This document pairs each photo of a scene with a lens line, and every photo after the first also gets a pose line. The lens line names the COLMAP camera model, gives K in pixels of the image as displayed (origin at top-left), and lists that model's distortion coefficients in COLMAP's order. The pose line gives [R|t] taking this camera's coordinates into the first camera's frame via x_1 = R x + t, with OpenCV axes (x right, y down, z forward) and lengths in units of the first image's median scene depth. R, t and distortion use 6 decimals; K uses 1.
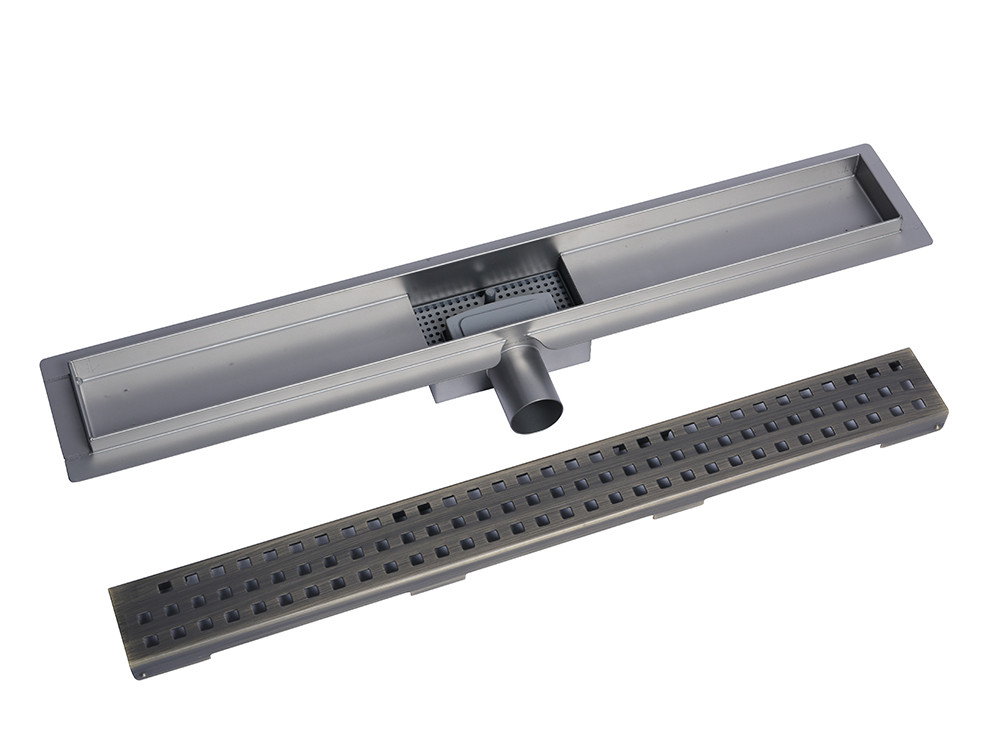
lens RADIAL K [[1858.0, 0, 500.0], [0, 1858.0, 375.0], [0, 0, 1]] dist [-0.038108, -0.042176]
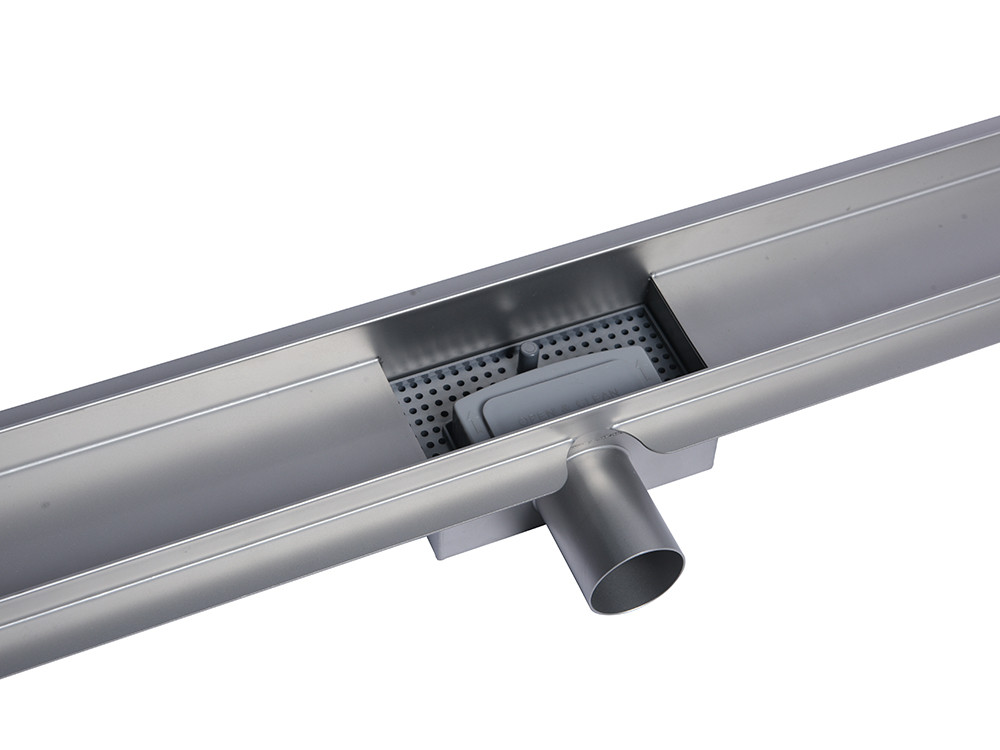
lens RADIAL K [[1985.4, 0, 500.0], [0, 1985.4, 375.0], [0, 0, 1]] dist [0.021984, -0.108456]
pose [[0.997560, -0.034066, 0.060934, -0.049001], [0.036089, 0.998823, -0.032398, -0.018496], [-0.059758, 0.034518, 0.997616, 0.421996]]
